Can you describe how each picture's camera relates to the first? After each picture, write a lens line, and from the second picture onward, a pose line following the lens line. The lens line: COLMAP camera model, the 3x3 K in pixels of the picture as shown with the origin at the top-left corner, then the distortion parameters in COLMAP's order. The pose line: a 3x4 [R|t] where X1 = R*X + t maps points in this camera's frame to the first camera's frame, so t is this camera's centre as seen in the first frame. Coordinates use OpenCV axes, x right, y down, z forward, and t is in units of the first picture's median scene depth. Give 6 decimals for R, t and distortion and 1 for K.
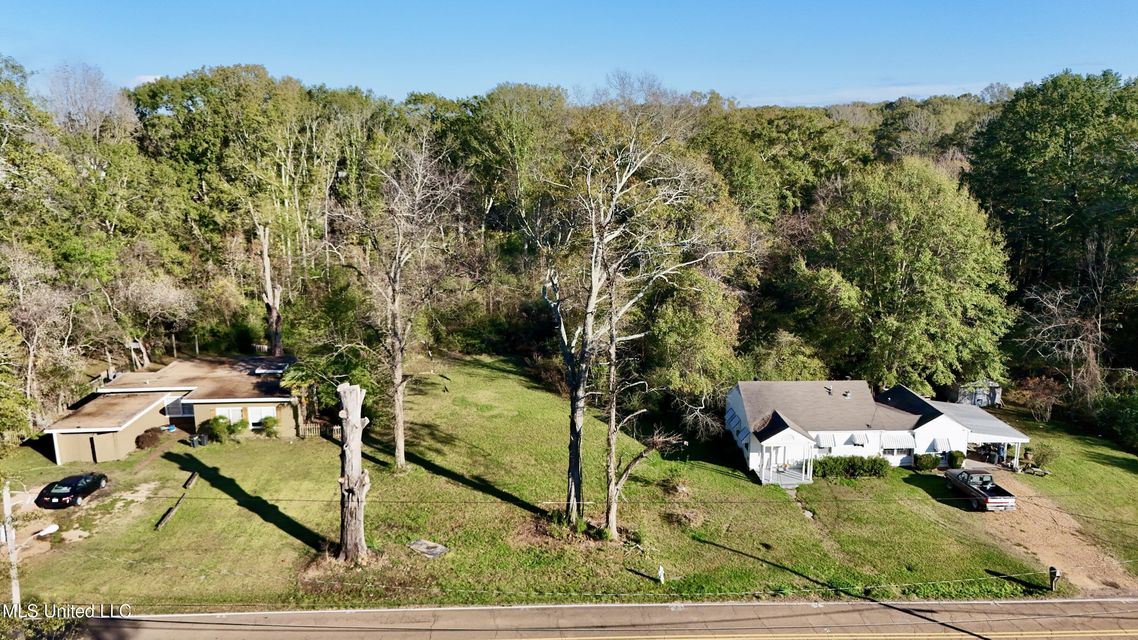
lens RADIAL K [[844.9, 0, 573.8], [0, 844.9, 319.2], [0, 0, 1]] dist [0.056241, -0.035532]
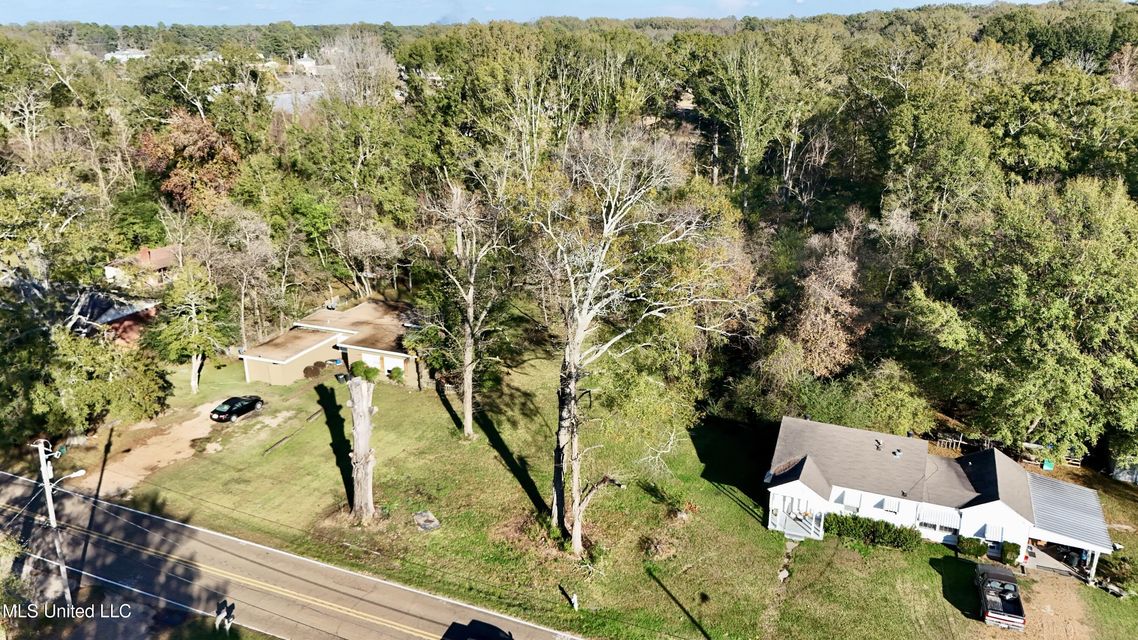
lens RADIAL K [[844.9, 0, 564.5], [0, 844.9, 320.1], [0, 0, 1]] dist [0.056241, -0.035532]
pose [[0.902258, 0.139915, -0.407867, 0.366068], [-0.089268, 0.986010, 0.140768, -0.154933], [0.421856, -0.090600, 0.902125, 0.038158]]
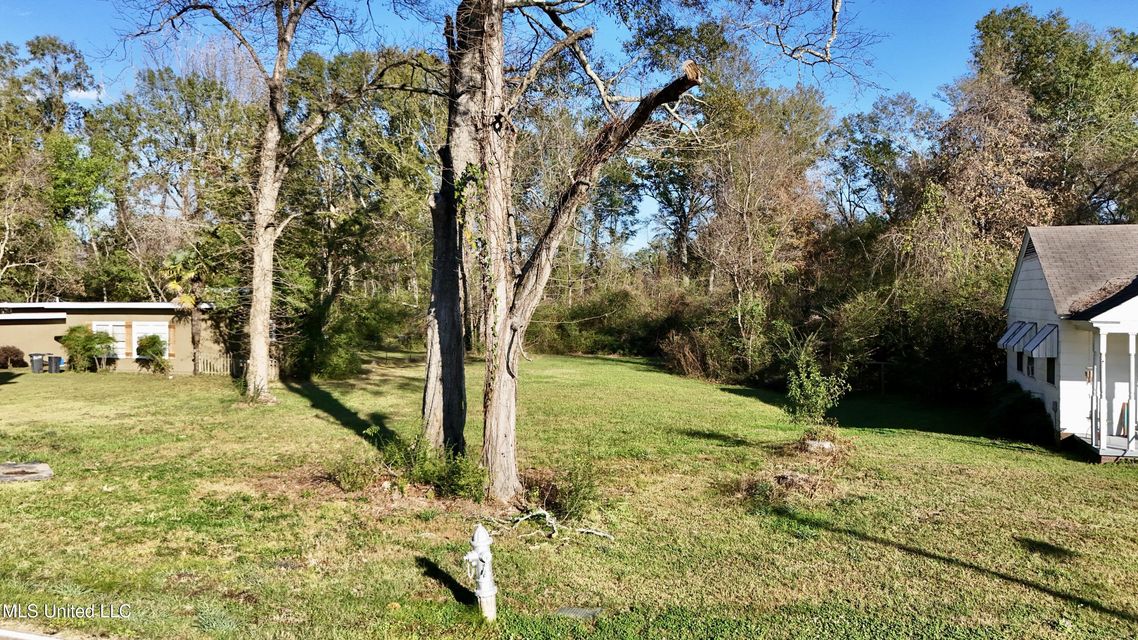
lens RADIAL K [[844.9, 0, 566.3], [0, 844.9, 321.4], [0, 0, 1]] dist [0.056241, -0.035532]
pose [[0.931145, 0.009706, -0.364520, 0.149149], [-0.078181, 0.981714, -0.173569, 0.208615], [0.356170, 0.190116, 0.914877, 0.611956]]
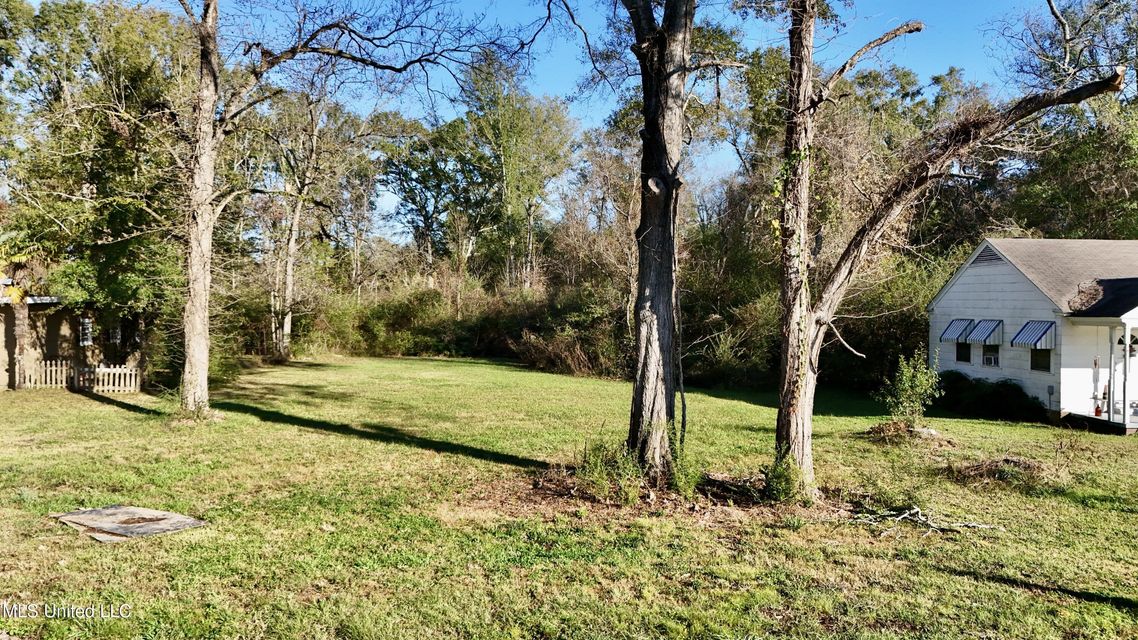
lens RADIAL K [[844.9, 0, 570.9], [0, 844.9, 319.2], [0, 0, 1]] dist [0.056241, -0.035532]
pose [[0.999876, 0.008707, 0.013151, -0.030754], [-0.005988, 0.980940, -0.194218, 0.214712], [-0.014592, 0.194115, 0.980870, 0.599435]]
